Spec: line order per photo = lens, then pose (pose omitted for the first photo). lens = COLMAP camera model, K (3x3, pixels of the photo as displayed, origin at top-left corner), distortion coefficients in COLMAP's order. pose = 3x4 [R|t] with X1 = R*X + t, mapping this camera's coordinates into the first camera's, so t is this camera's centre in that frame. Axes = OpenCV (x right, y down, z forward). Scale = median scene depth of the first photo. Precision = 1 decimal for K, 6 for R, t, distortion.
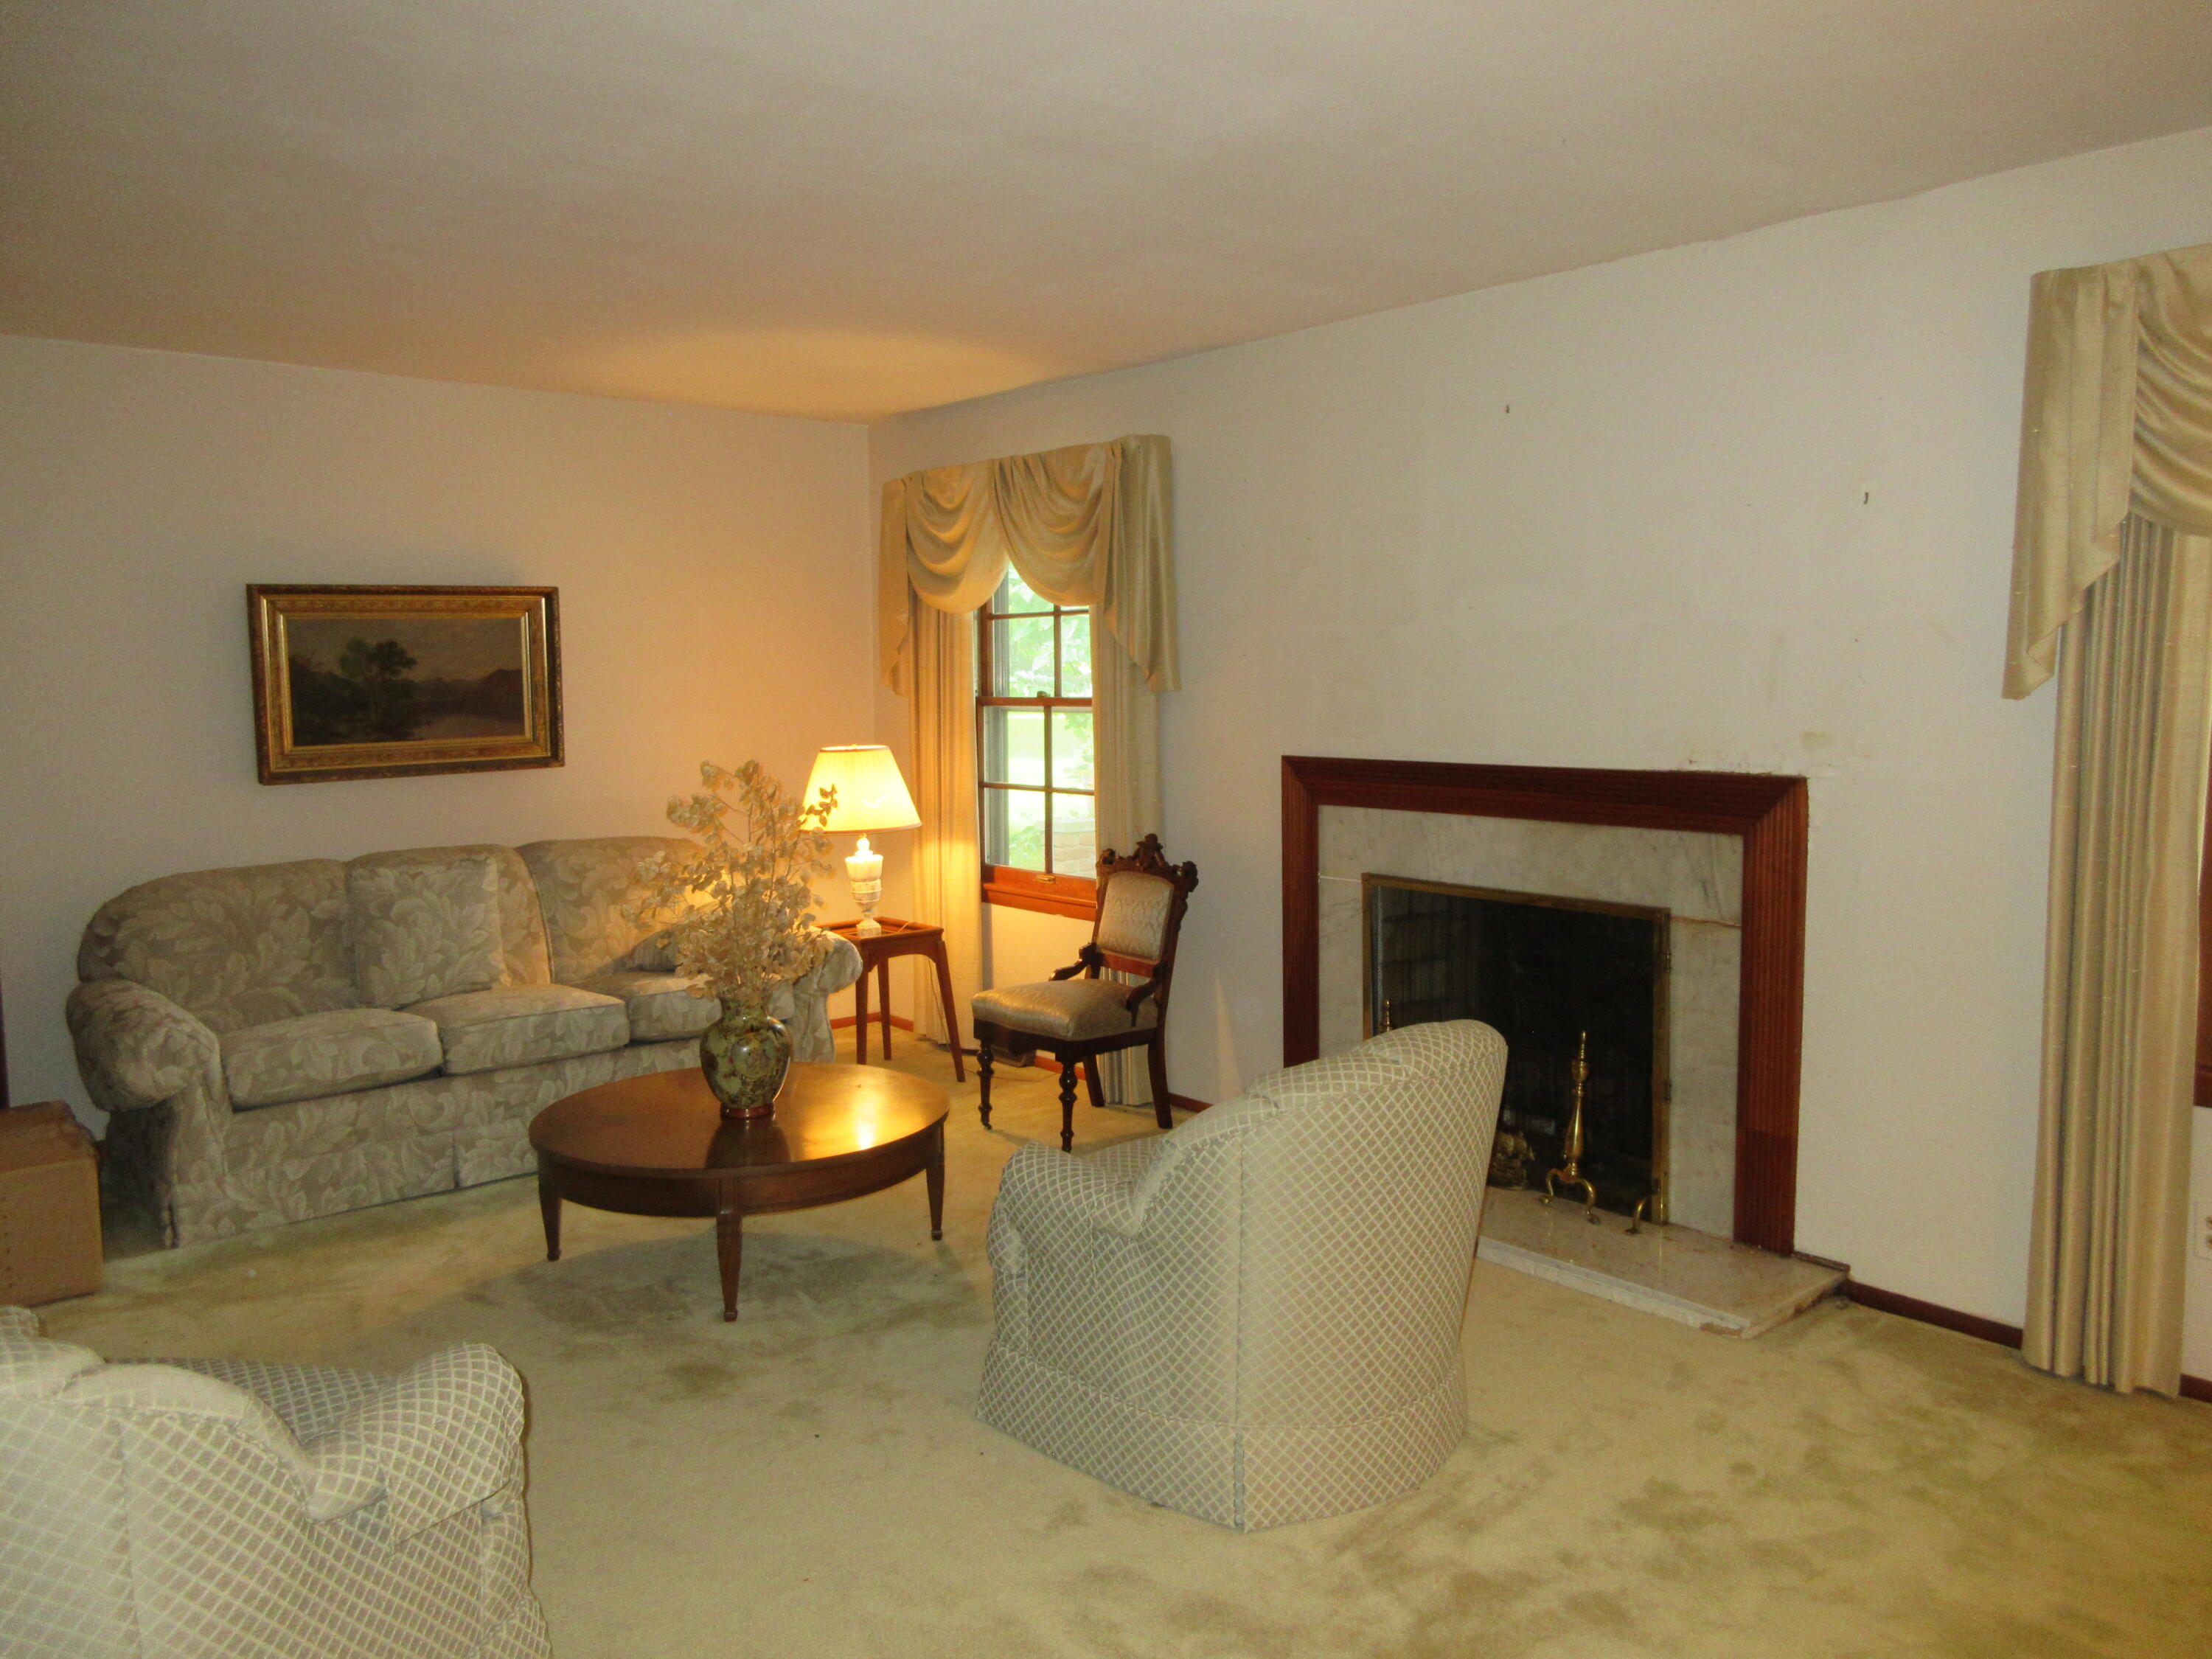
lens RADIAL K [[1656.6, 0, 1103.2], [0, 1656.6, 845.3], [0, 0, 1]] dist [0.009524, 0.000809]
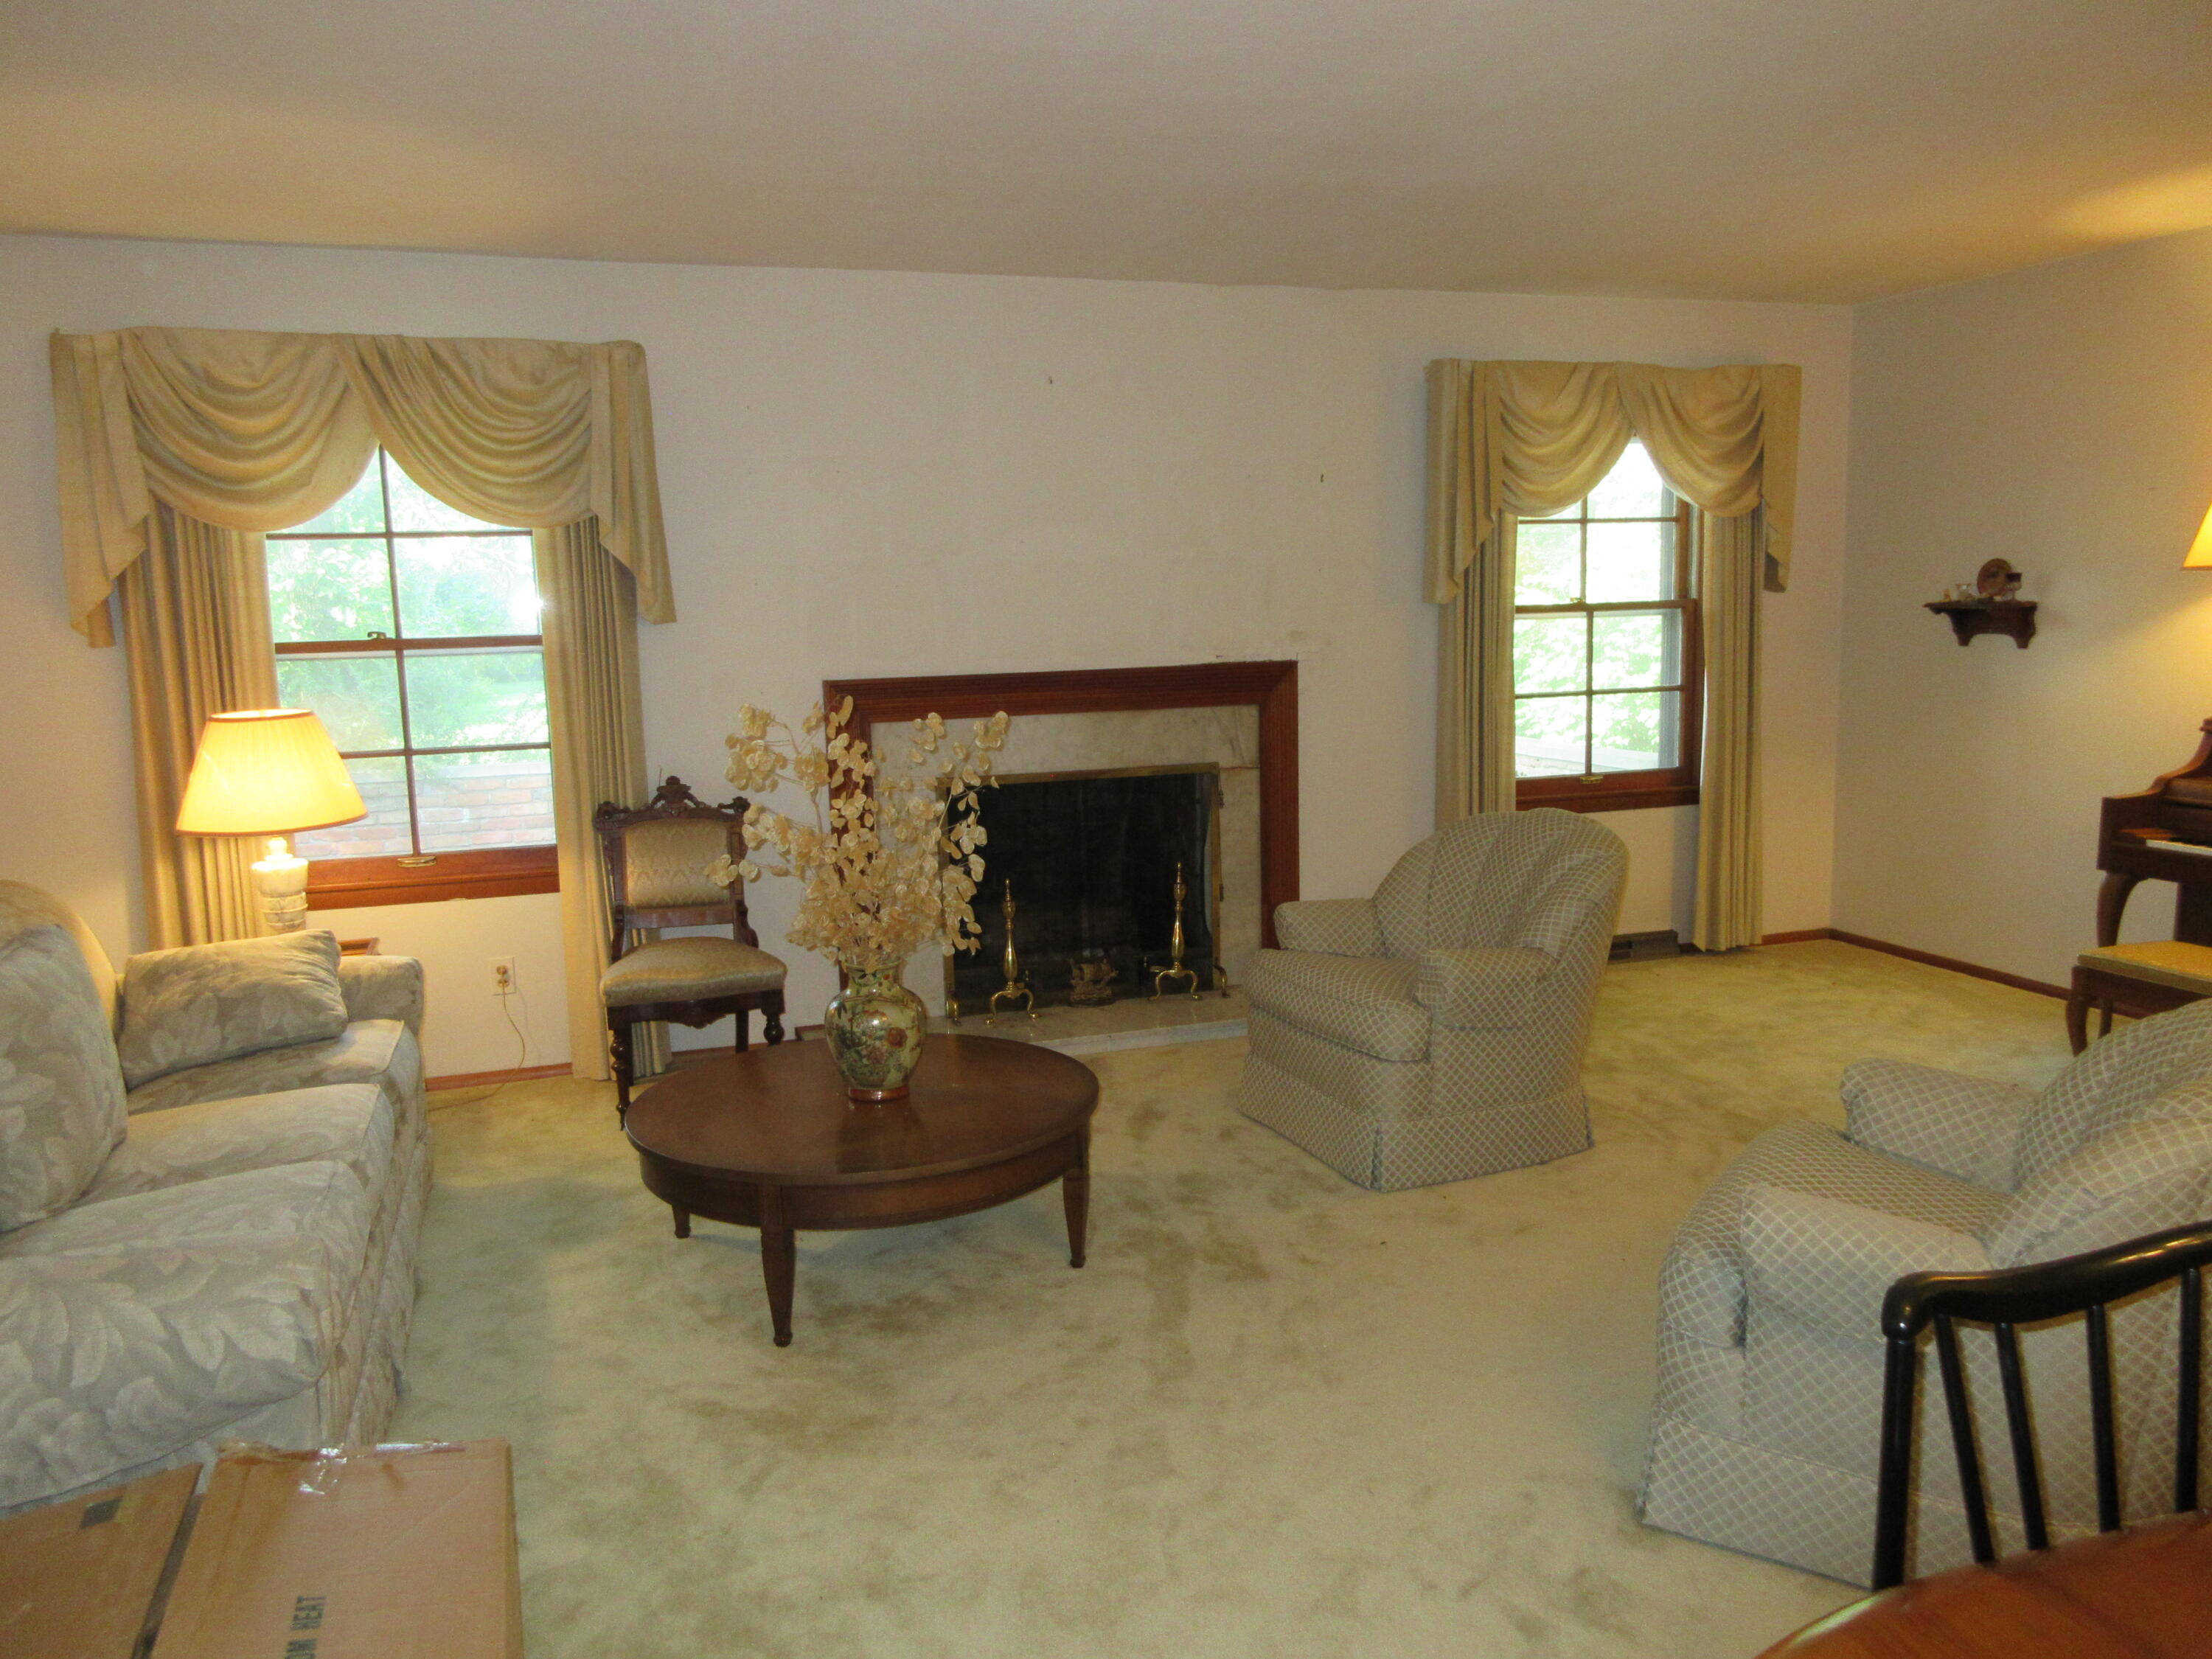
lens RADIAL K [[1656.6, 0, 1109.3], [0, 1656.6, 832.0], [0, 0, 1]] dist [0.009524, 0.000809]
pose [[0.364730, -0.144459, 0.919839, -0.963585], [0.110630, 0.987617, 0.111237, -0.067696], [-0.924518, 0.061190, 0.376195, 0.548651]]
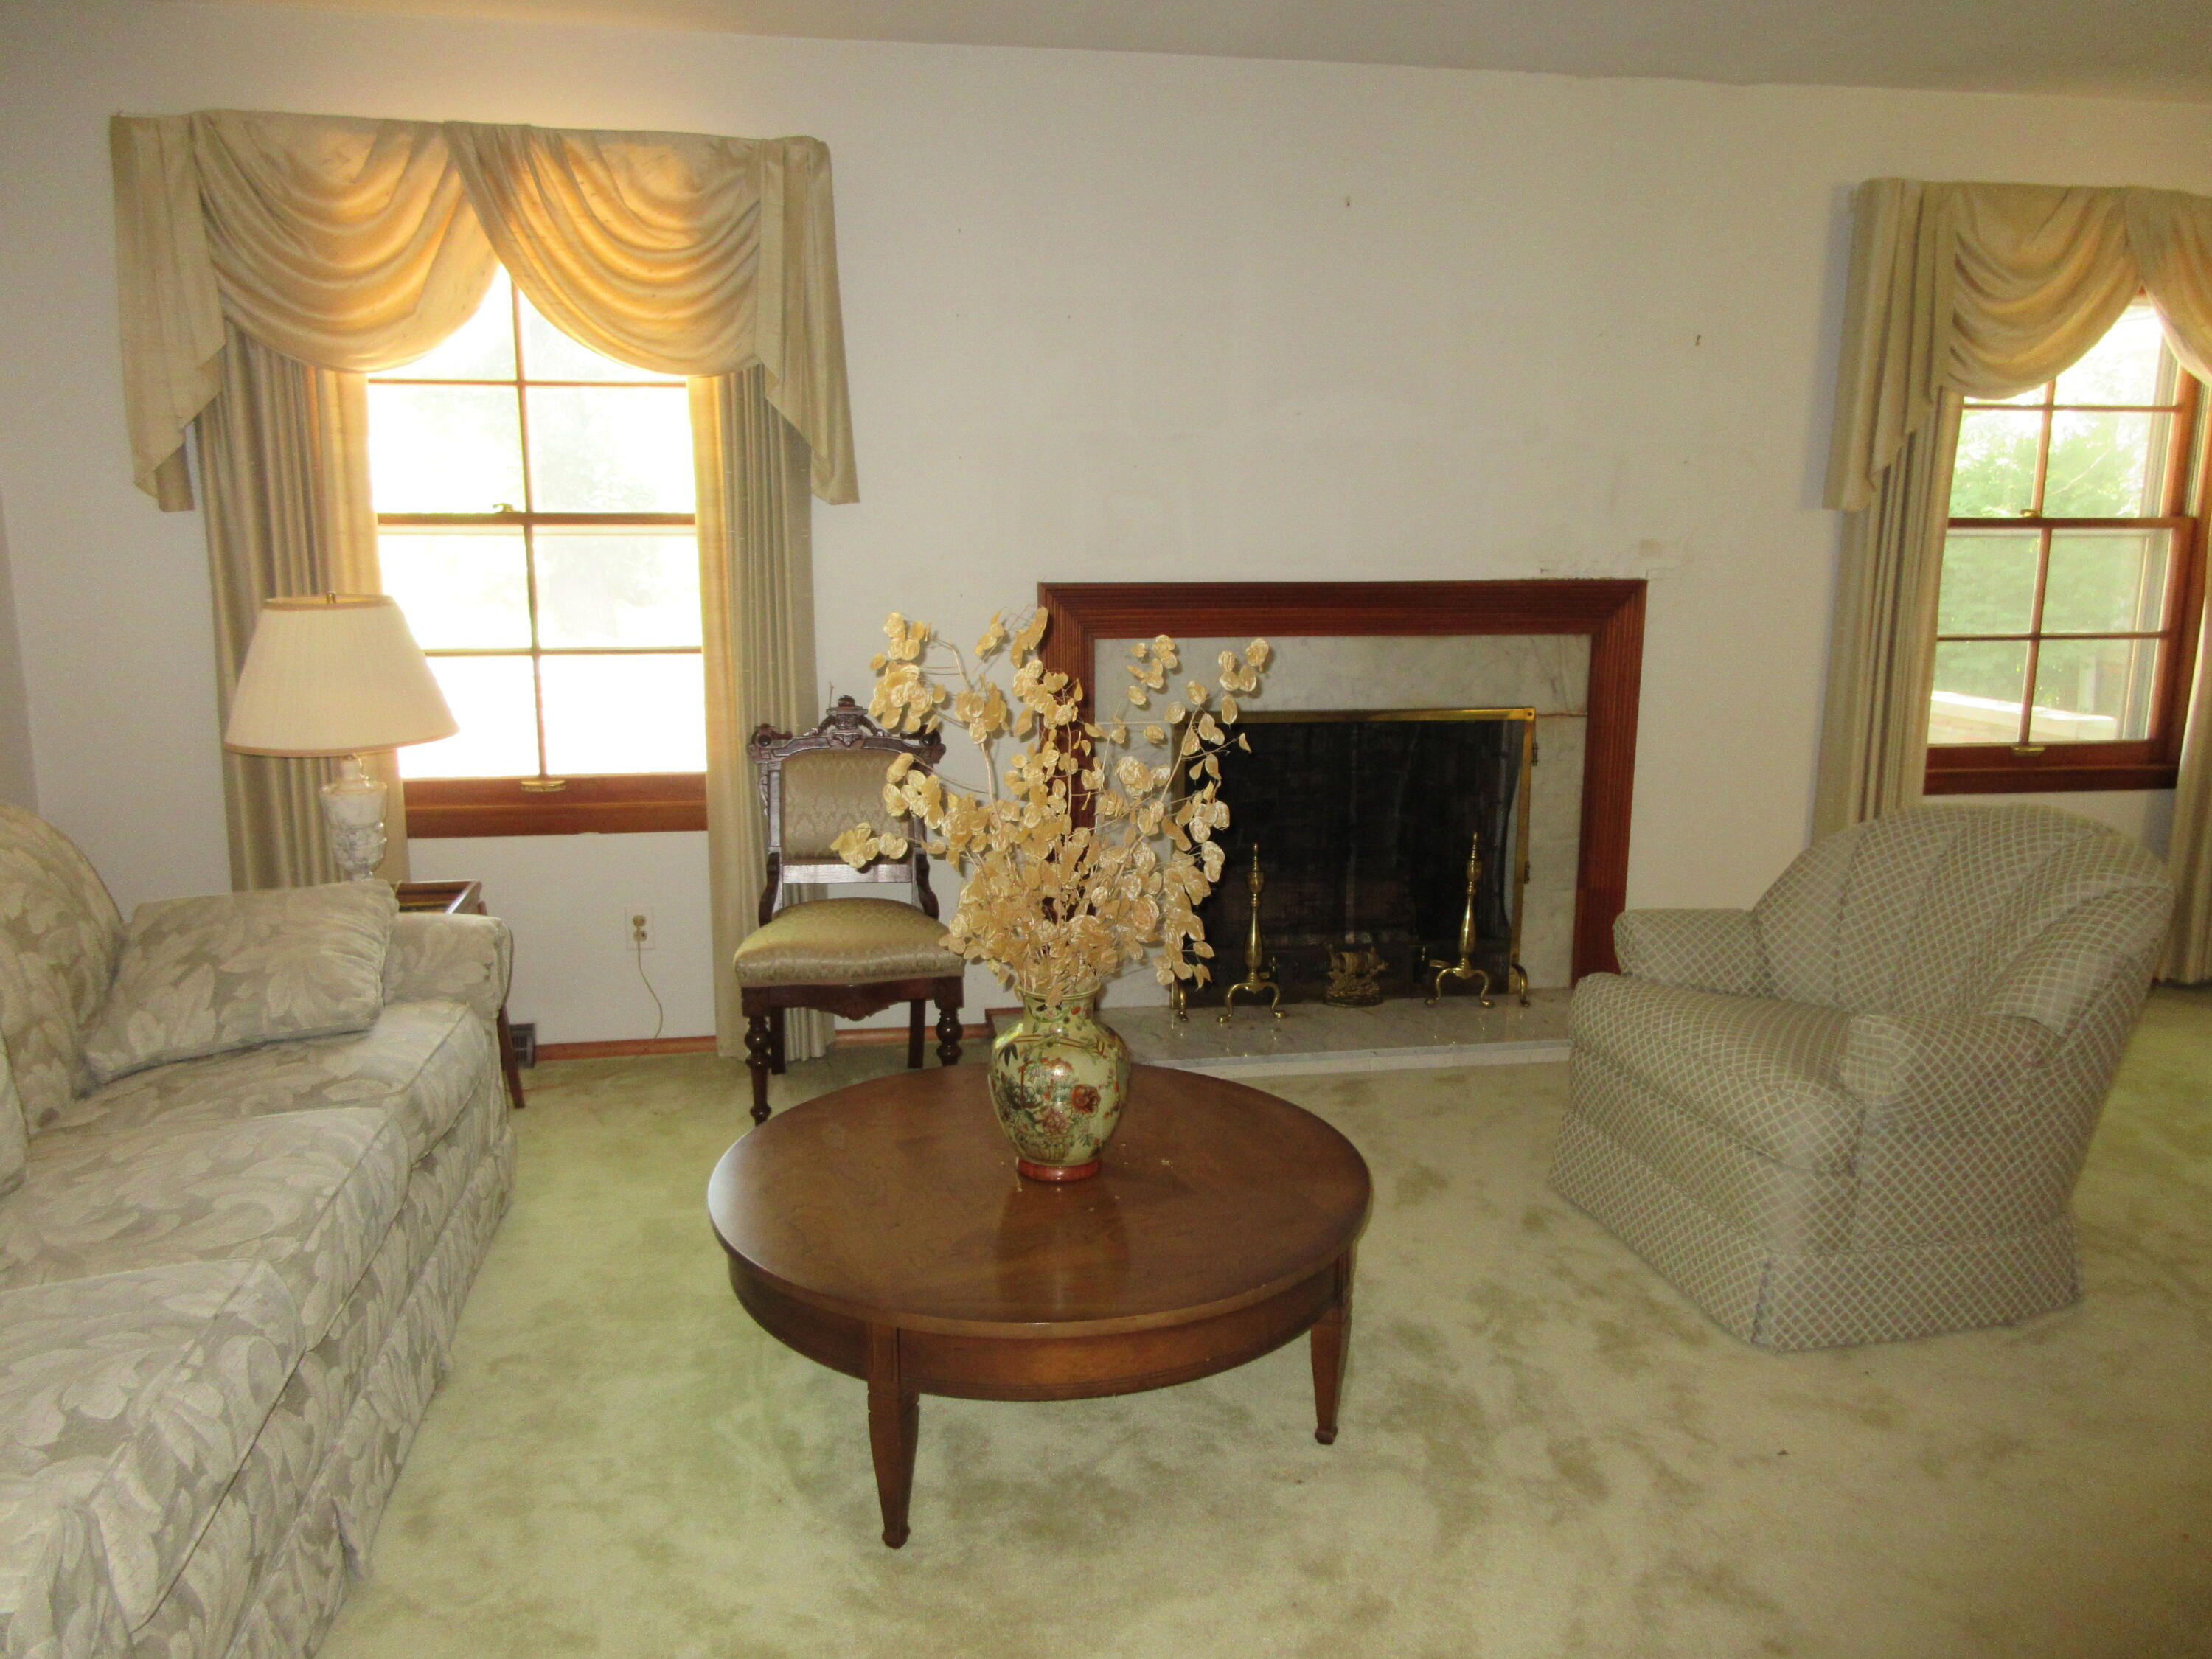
lens RADIAL K [[1656.6, 0, 1112.8], [0, 1656.6, 825.9], [0, 0, 1]] dist [0.009524, 0.000809]
pose [[0.504527, -0.166012, 0.847286, -0.720247], [0.075580, 0.986065, 0.148198, -0.065921], [-0.860082, -0.010732, 0.510043, 0.664227]]
